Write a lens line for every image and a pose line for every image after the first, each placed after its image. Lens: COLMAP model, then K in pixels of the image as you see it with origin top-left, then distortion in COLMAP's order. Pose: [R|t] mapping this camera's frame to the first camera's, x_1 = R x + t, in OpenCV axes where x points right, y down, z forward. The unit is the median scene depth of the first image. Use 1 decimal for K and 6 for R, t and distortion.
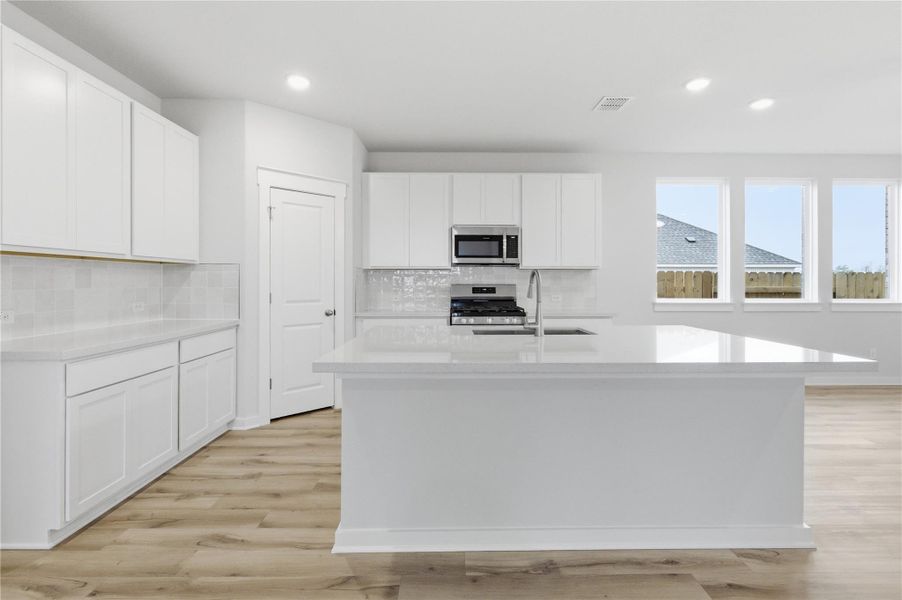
lens RADIAL K [[426.4, 0, 455.3], [0, 426.4, 279.9], [0, 0, 1]] dist [-0.001915, 0.000069]
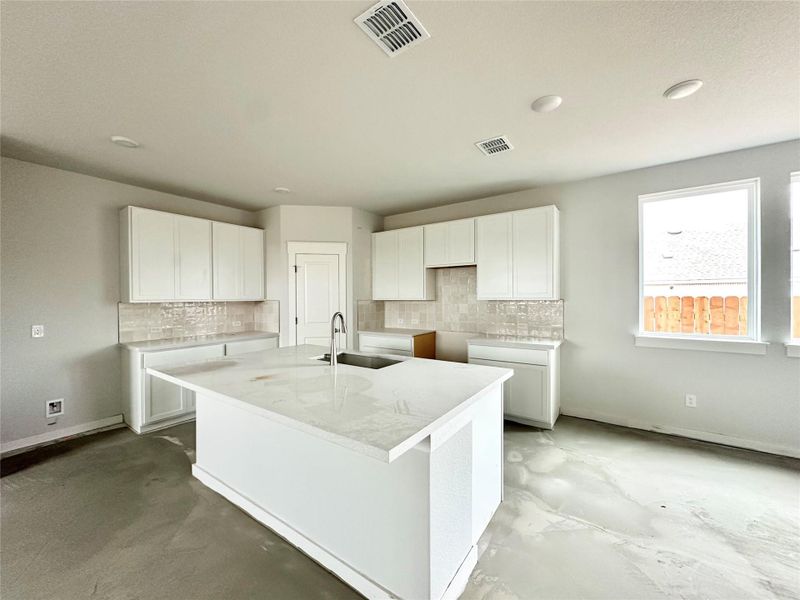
lens RADIAL K [[323.0, 0, 400.0], [0, 323.0, 300.0], [0, 0, 1]] dist [0.000840, 0.000064]
pose [[0.806948, 0.002409, -0.590618, 0.548591], [0.007858, 0.999859, 0.014813, -0.044894], [0.590570, -0.016594, 0.806816, 0.184735]]
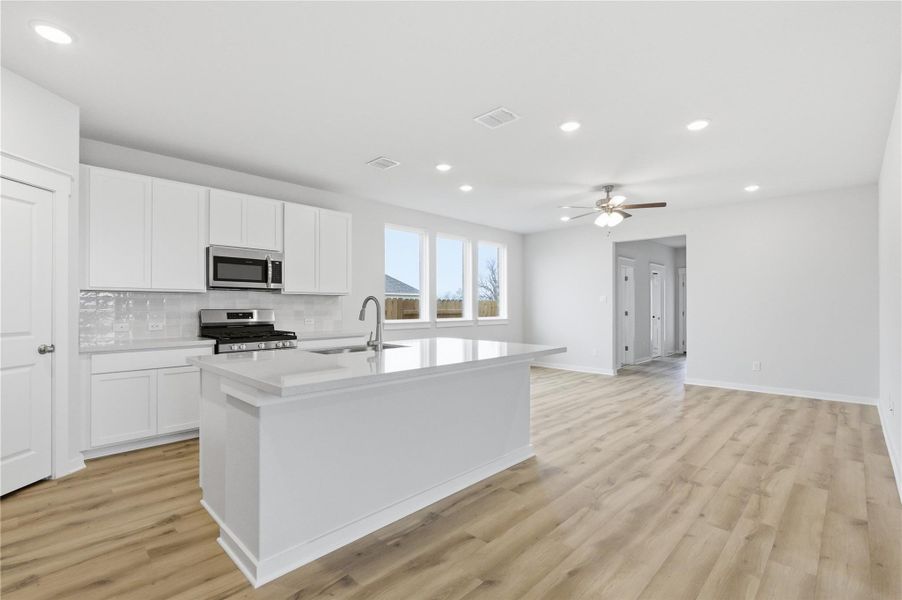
lens RADIAL K [[411.8, 0, 451.0], [0, 411.8, 300.0], [0, 0, 1]] dist [-0.001921, -0.000457]
pose [[0.707003, 0.009345, 0.707149, -0.283948], [-0.001366, 0.999929, -0.011849, -0.000137], [-0.707209, 0.007411, 0.706965, 0.011287]]
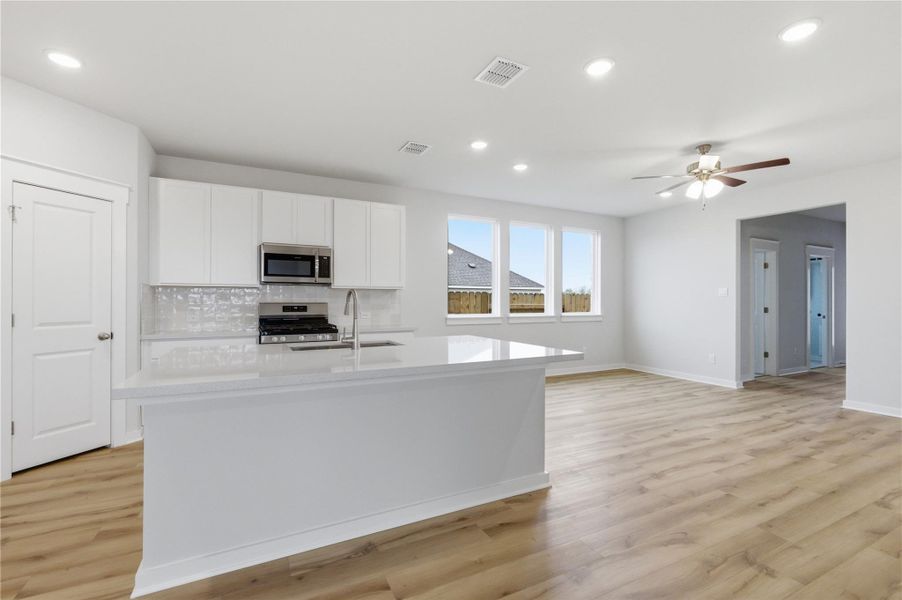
lens RADIAL K [[405.9, 0, 452.3], [0, 405.9, 296.8], [0, 0, 1]] dist [-0.002024, 0.000033]
pose [[0.897037, 0.004409, 0.441933, -0.026536], [-0.002443, 0.999984, -0.005019, -0.000006], [-0.441948, 0.003422, 0.897034, -0.035844]]
